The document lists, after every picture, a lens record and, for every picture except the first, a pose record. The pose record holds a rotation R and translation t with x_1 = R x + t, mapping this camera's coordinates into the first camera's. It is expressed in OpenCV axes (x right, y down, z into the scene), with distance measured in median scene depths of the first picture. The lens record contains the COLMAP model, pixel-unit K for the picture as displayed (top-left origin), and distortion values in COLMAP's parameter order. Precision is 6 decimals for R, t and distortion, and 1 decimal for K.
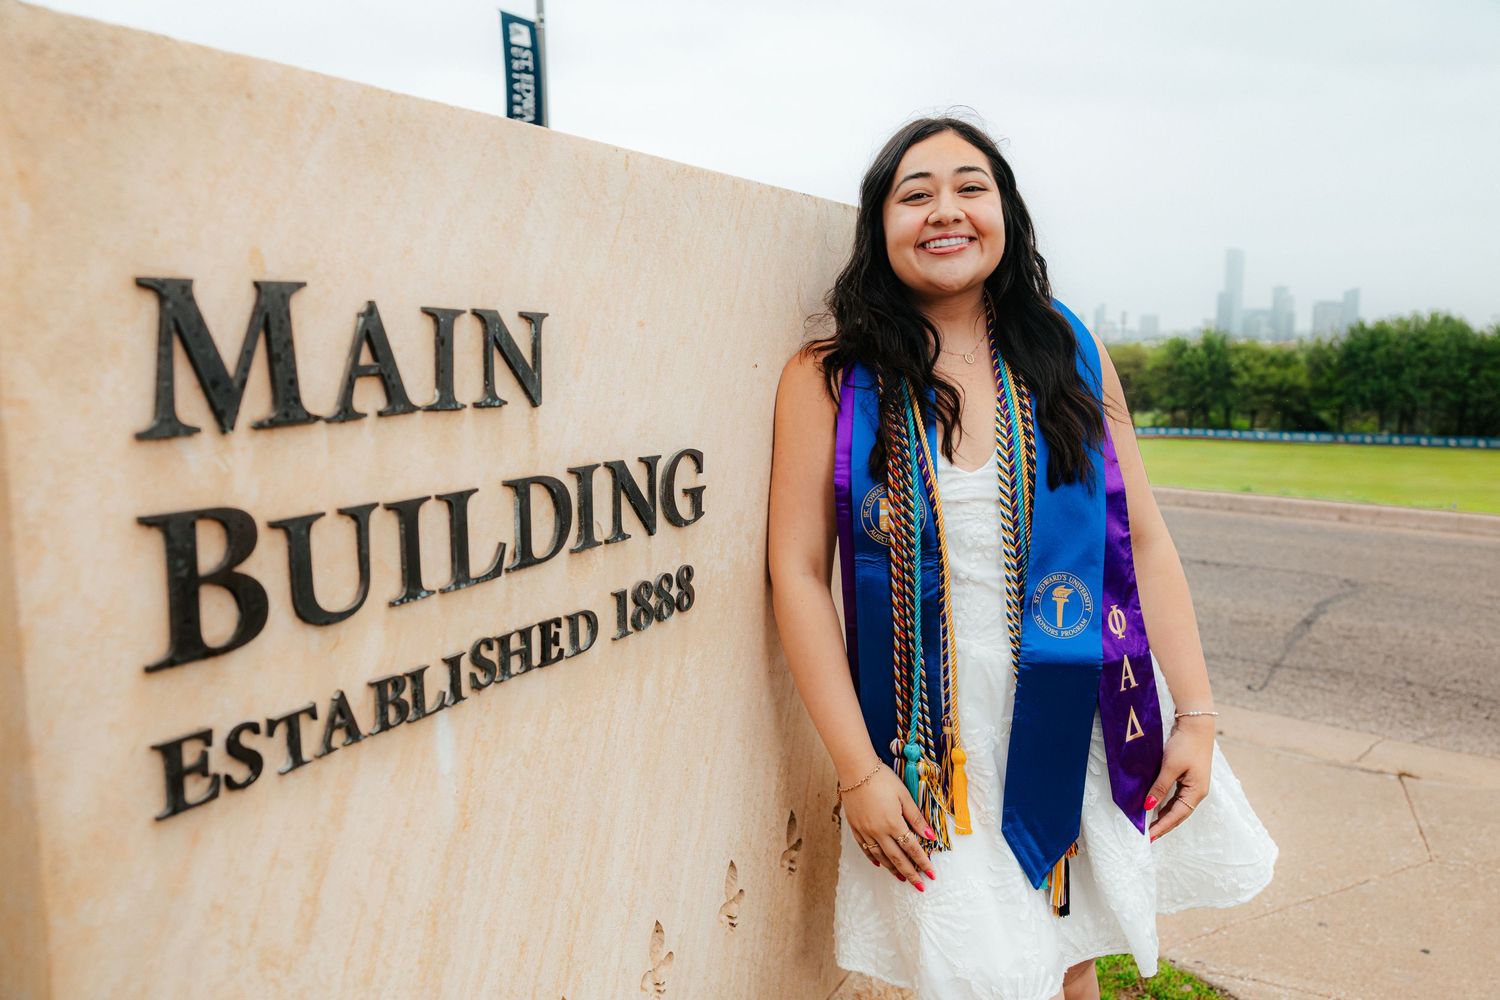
lens RADIAL K [[1198.6, 0, 743.2], [0, 1198.6, 507.0], [0, 0, 1]] dist [-0.004504, -0.000856]
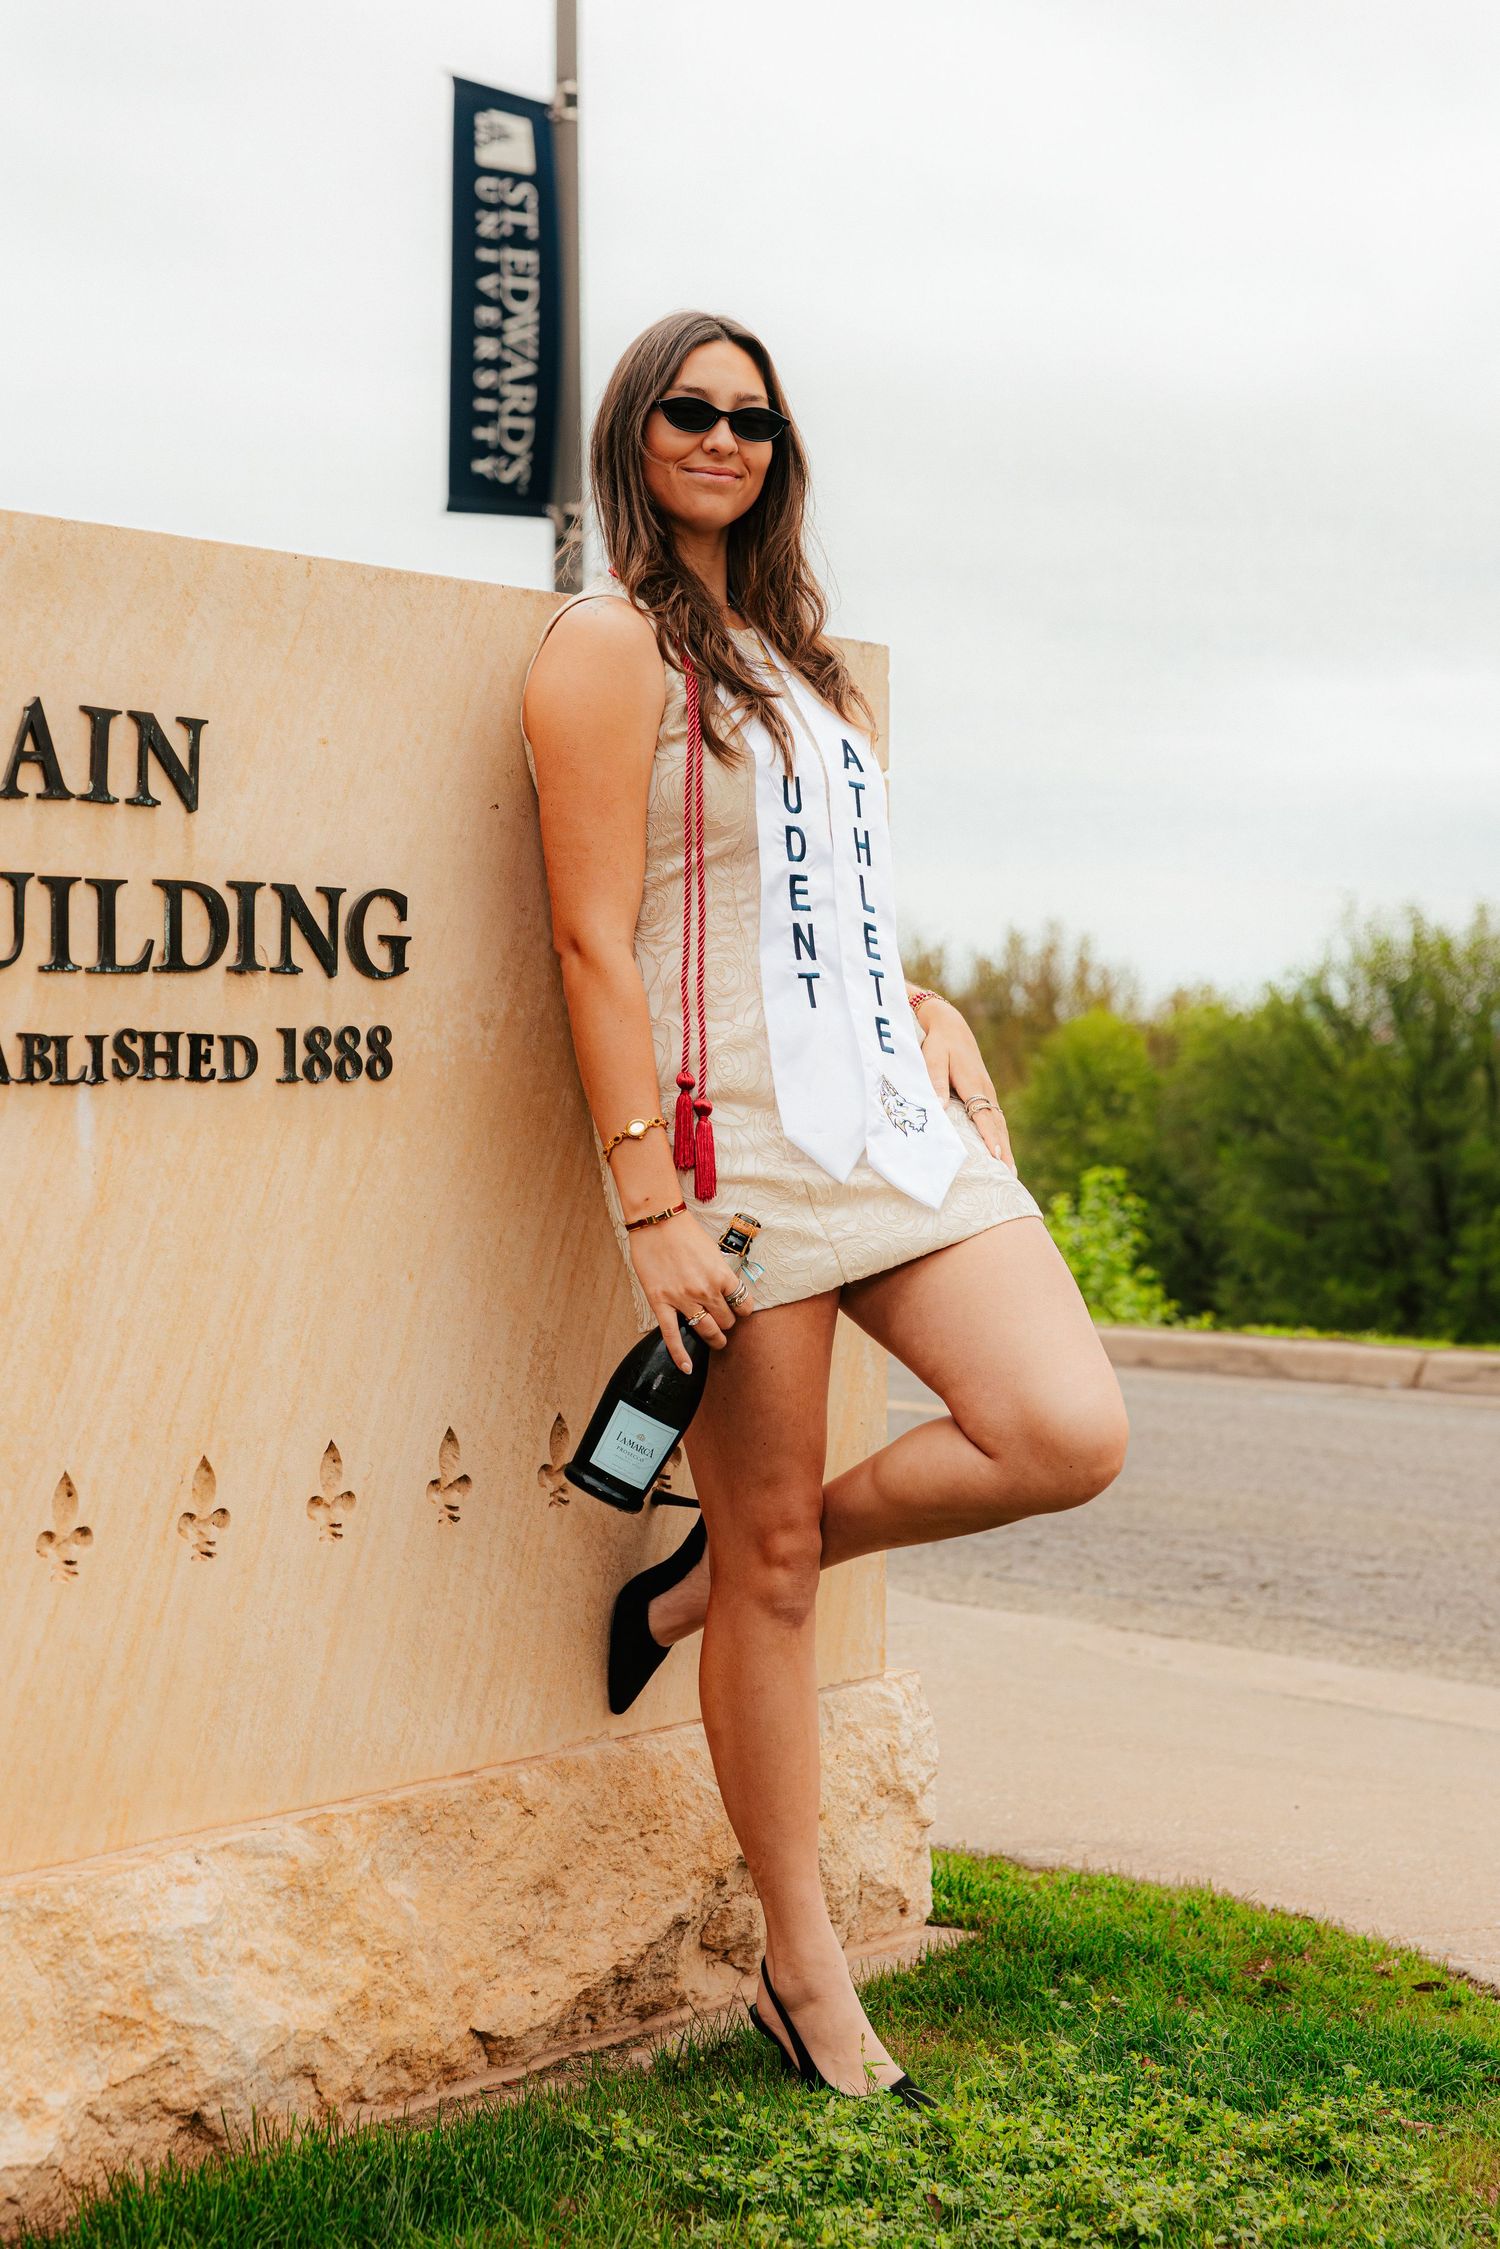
lens RADIAL K [[3895.2, 0, 752.1], [0, 3895.2, 1122.9], [0, 0, 1]] dist [-0.097400, 0.000000]
pose [[0.992639, 0.011682, -0.120544, 0.675249], [-0.025491, 0.993192, -0.113661, 0.523306], [0.118396, 0.115897, 0.986180, -2.081143]]
